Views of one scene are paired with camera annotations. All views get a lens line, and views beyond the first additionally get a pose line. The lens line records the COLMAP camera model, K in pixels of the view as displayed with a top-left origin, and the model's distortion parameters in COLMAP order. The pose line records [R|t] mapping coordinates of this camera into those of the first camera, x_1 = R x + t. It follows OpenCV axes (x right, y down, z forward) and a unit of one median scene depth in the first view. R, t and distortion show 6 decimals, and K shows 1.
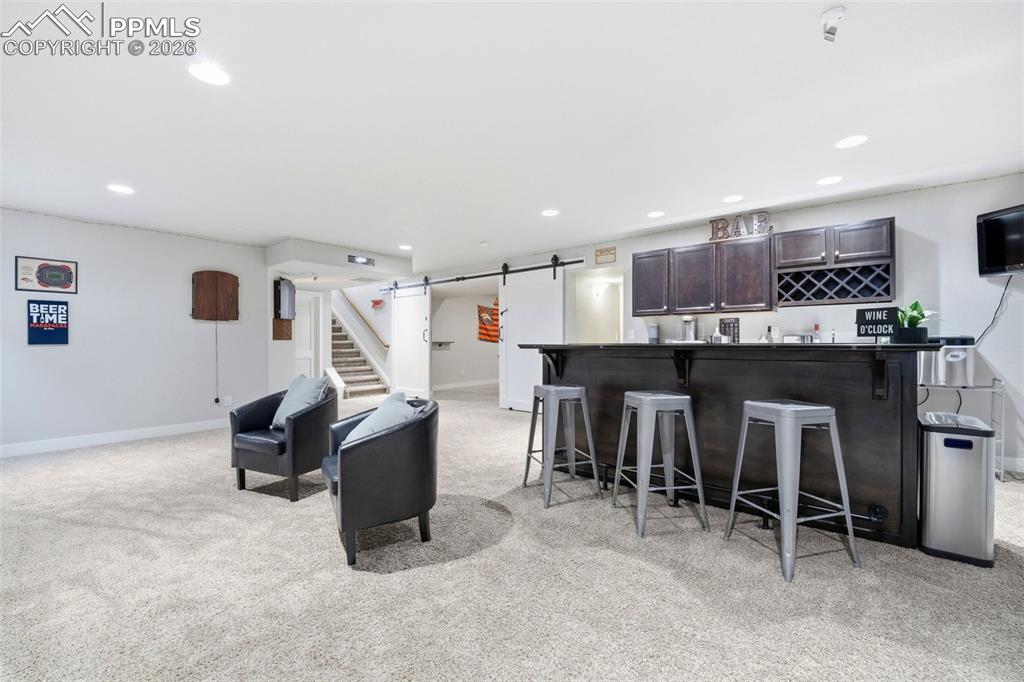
lens RADIAL K [[431.5, 0, 510.8], [0, 431.5, 341.8], [0, 0, 1]] dist [-0.004974, -0.006764]
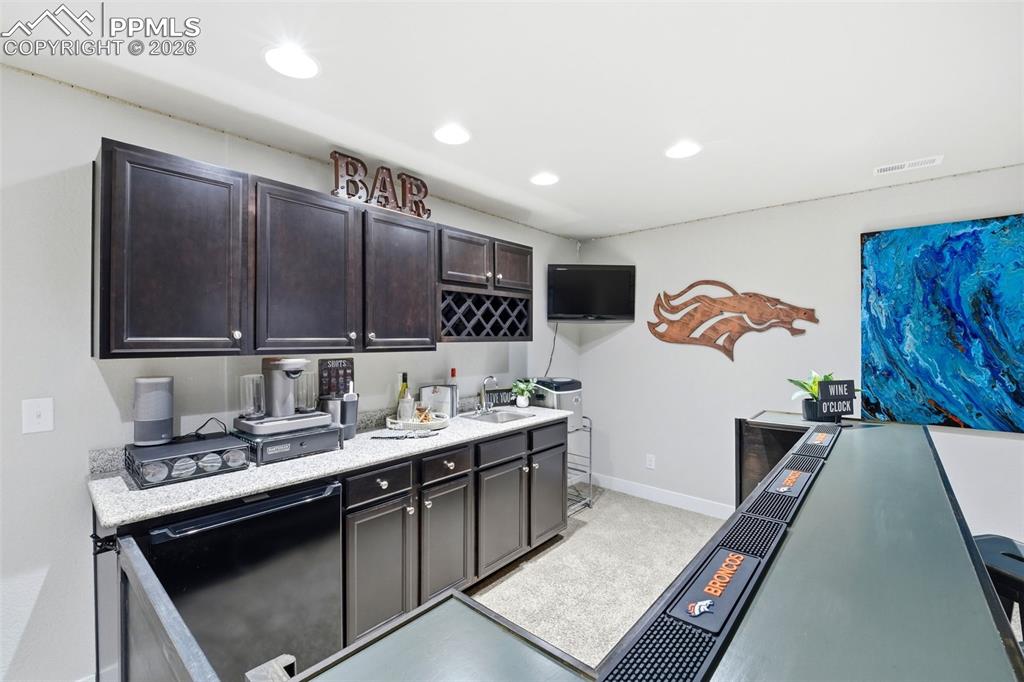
lens RADIAL K [[431.5, 0, 515.8], [0, 431.5, 342.4], [0, 0, 1]] dist [-0.004974, -0.006764]
pose [[0.006131, -0.004918, 0.999969, 0.004724], [-0.000370, 0.999988, 0.004920, -0.064270], [-0.999981, -0.000400, 0.006129, 0.658949]]
